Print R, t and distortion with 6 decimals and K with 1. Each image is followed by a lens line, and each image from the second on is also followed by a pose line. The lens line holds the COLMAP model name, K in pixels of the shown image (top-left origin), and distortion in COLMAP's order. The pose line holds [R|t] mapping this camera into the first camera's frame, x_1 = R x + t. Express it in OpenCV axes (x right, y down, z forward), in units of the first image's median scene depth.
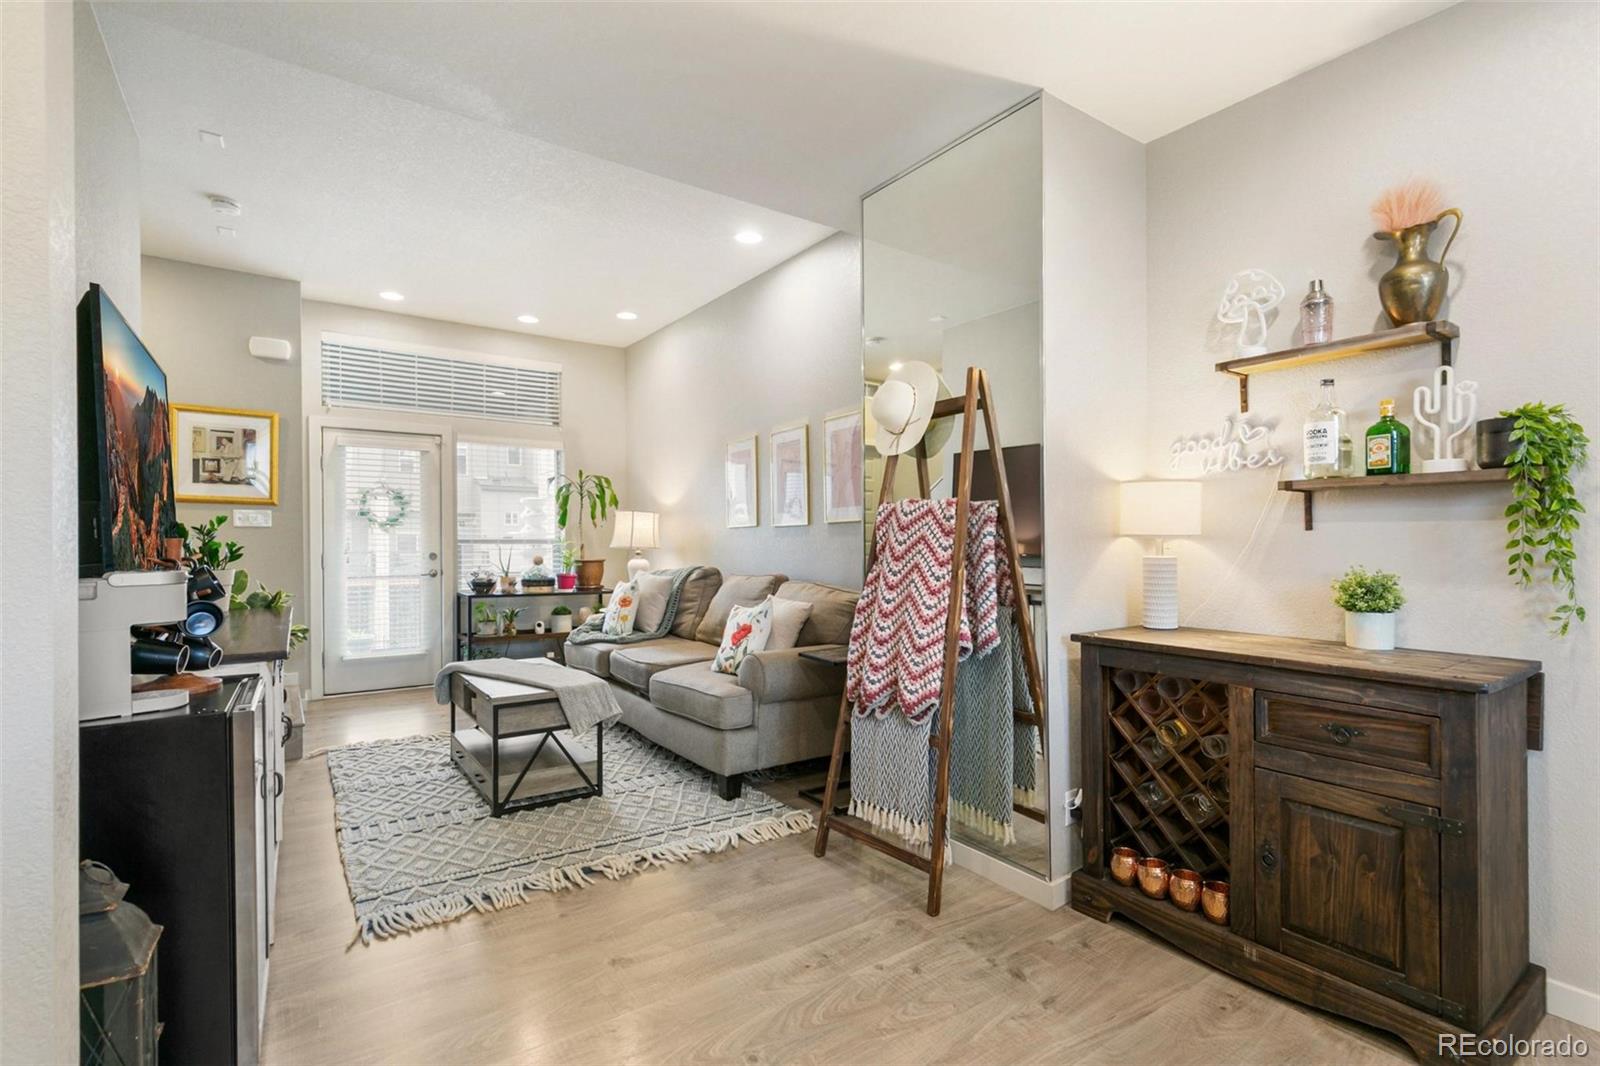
lens RADIAL K [[744.6, 0, 800.7], [0, 744.6, 539.1], [0, 0, 1]] dist [0.017625, -0.005497]
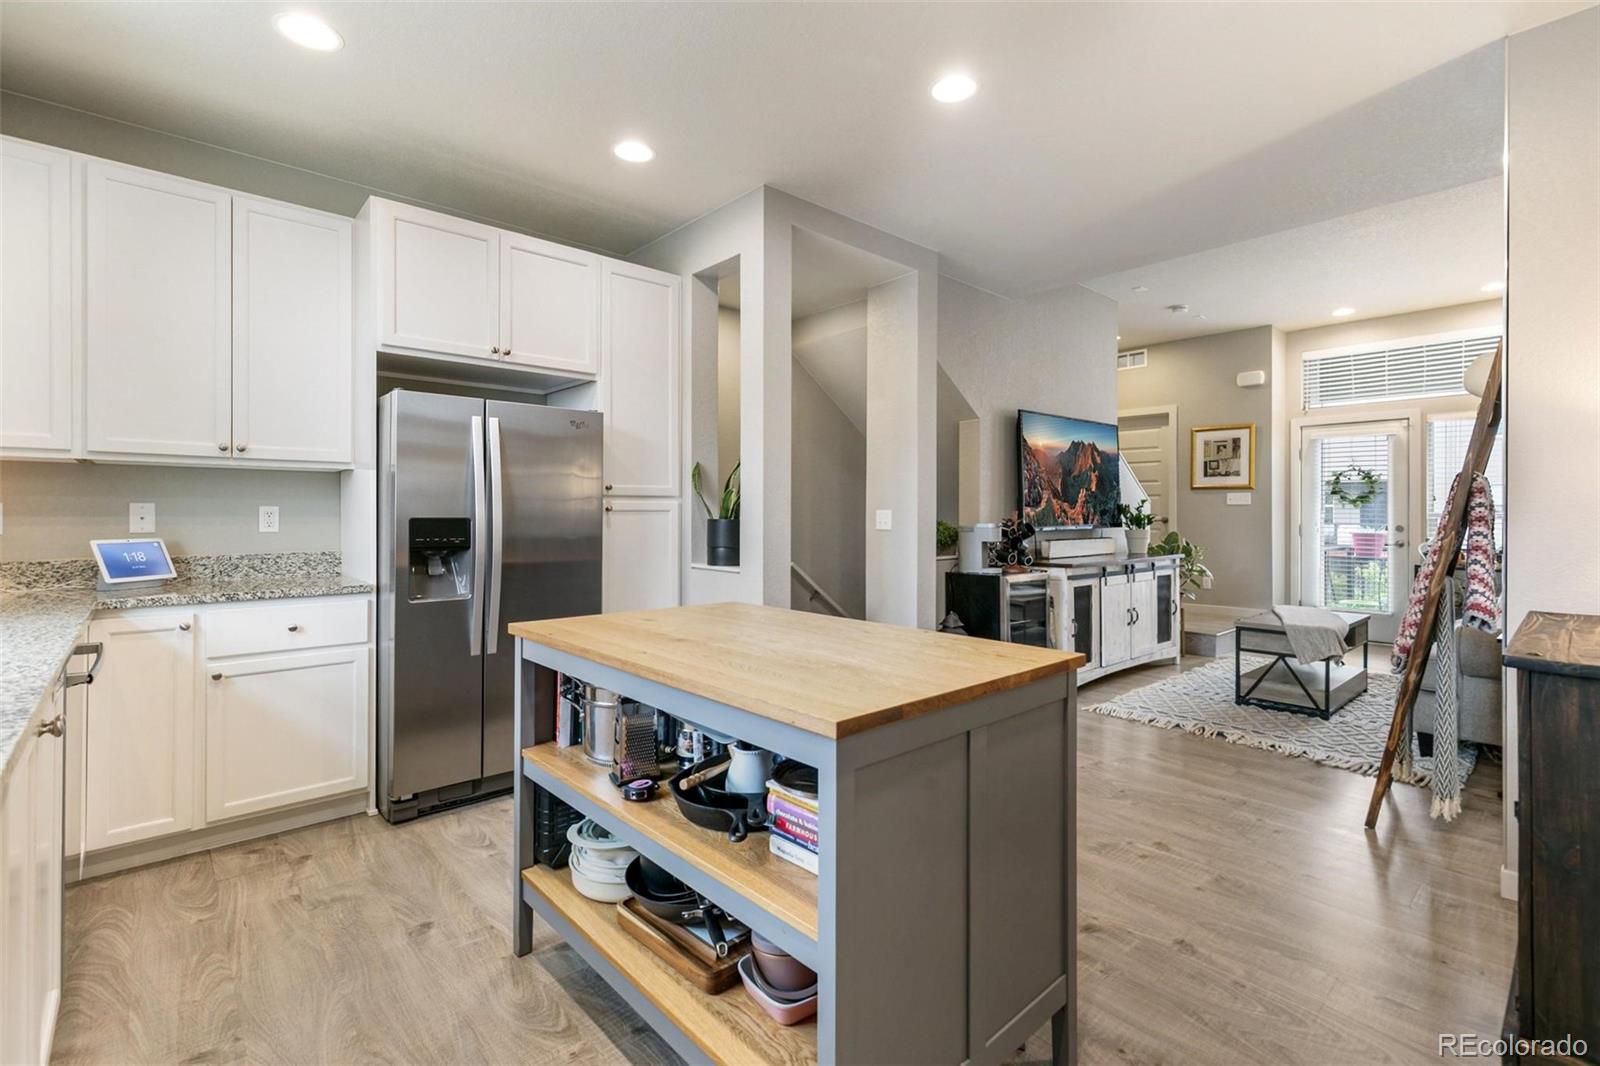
lens RADIAL K [[744.6, 0, 812.6], [0, 744.6, 515.7], [0, 0, 1]] dist [0.017625, -0.005497]
pose [[0.120437, -0.004718, -0.992710, 0.872907], [0.000940, 0.999989, -0.004638, 0.014735], [0.992721, -0.000375, 0.120440, 0.017238]]
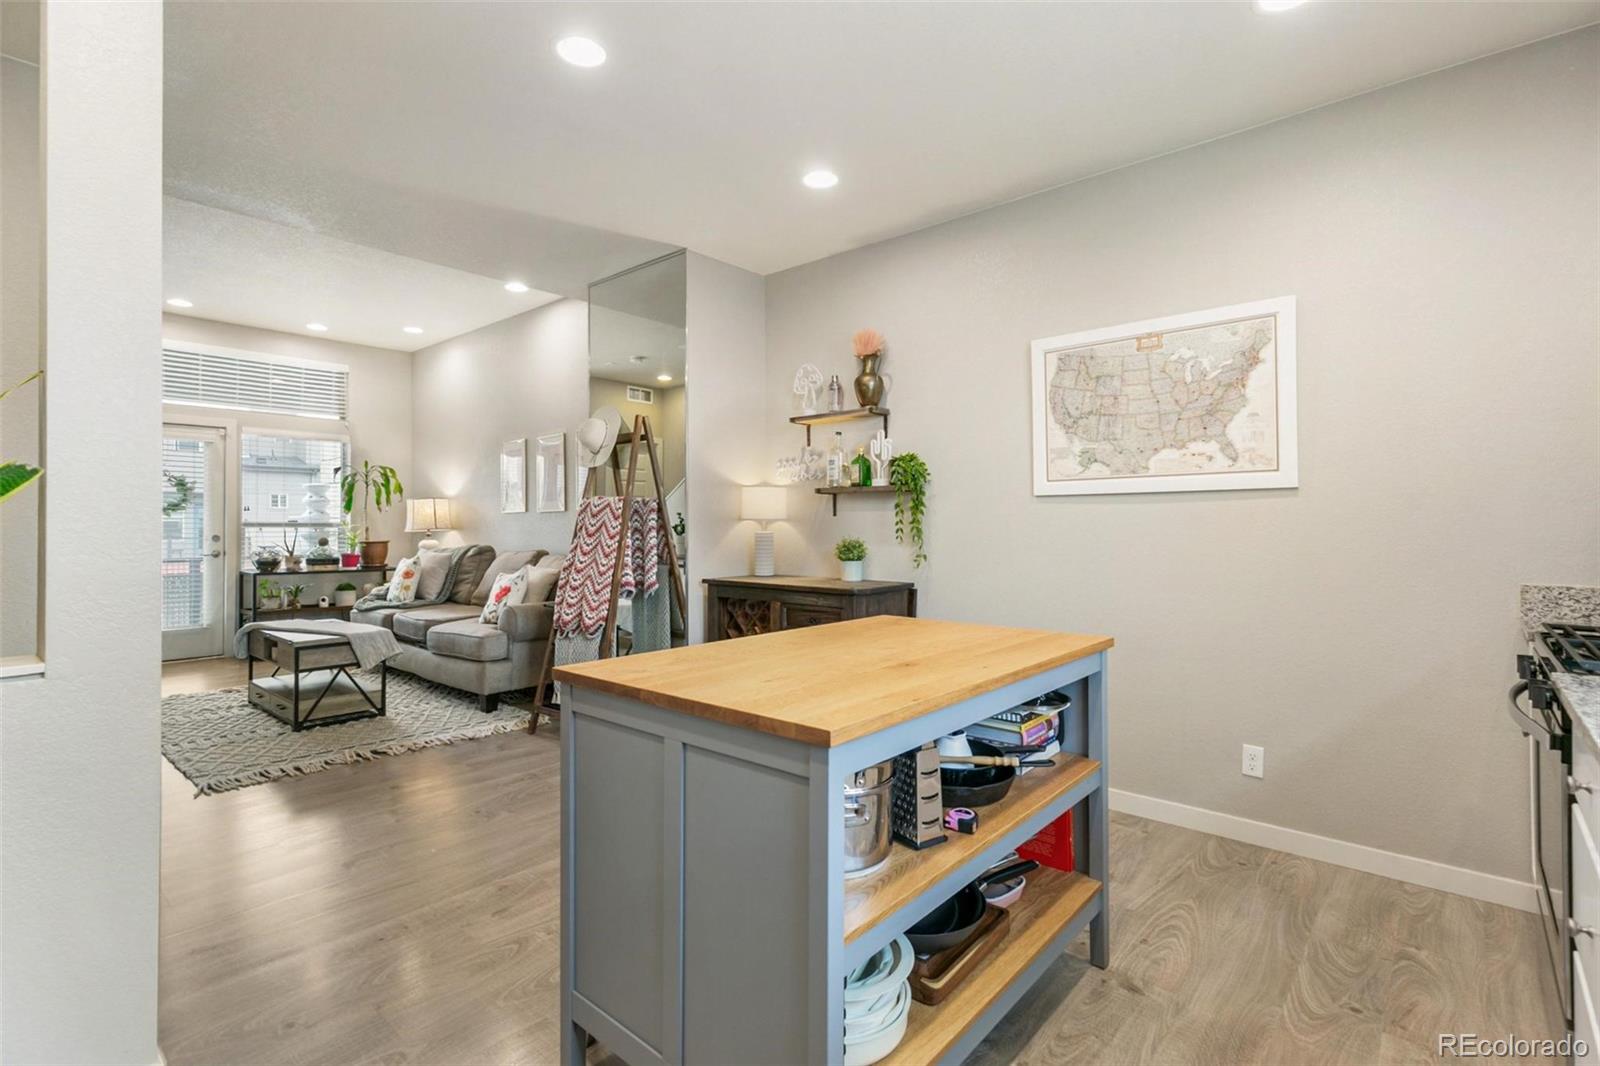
lens RADIAL K [[744.6, 0, 805.4], [0, 744.6, 508.9], [0, 0, 1]] dist [0.017625, -0.005497]
pose [[0.969277, 0.001021, 0.245969, 0.133797], [0.003040, 0.999865, -0.016132, -0.000893], [-0.245952, 0.016384, 0.969144, -0.493802]]
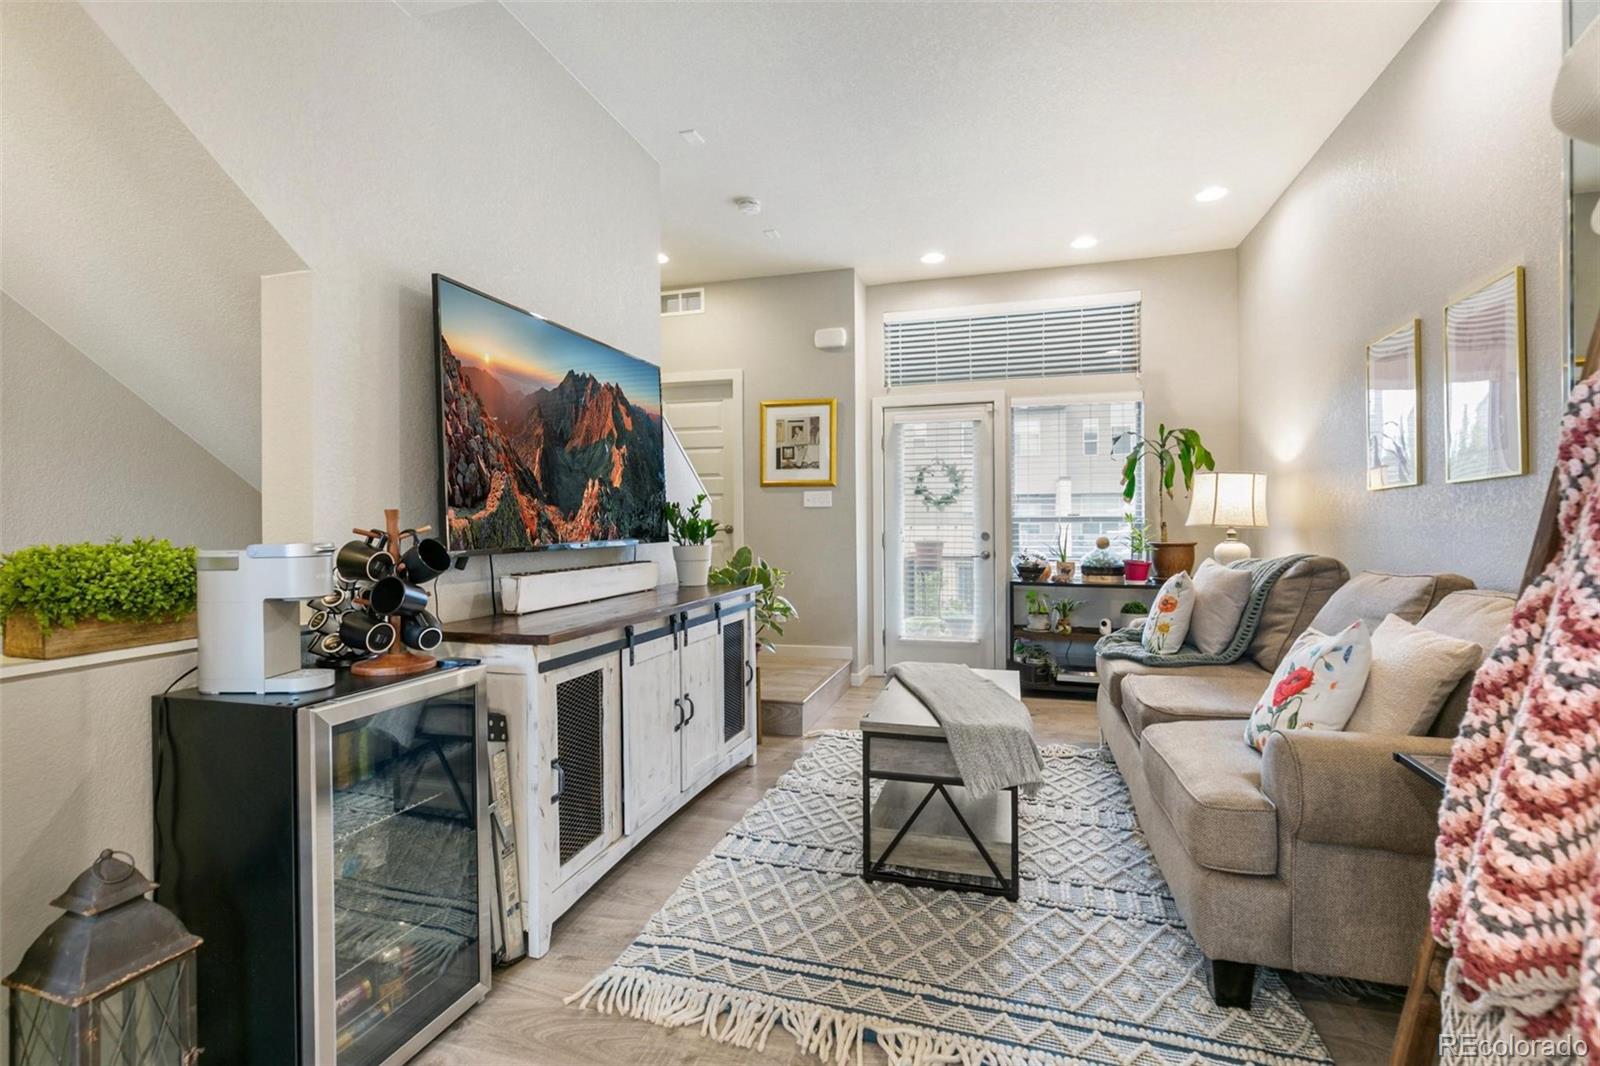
lens RADIAL K [[744.6, 0, 808.8], [0, 744.6, 531.2], [0, 0, 1]] dist [0.017625, -0.005497]
pose [[0.630430, 0.001589, -0.776244, 0.132231], [0.007849, 0.999934, 0.008421, 0.012695], [0.776206, -0.011402, 0.630376, 0.458058]]
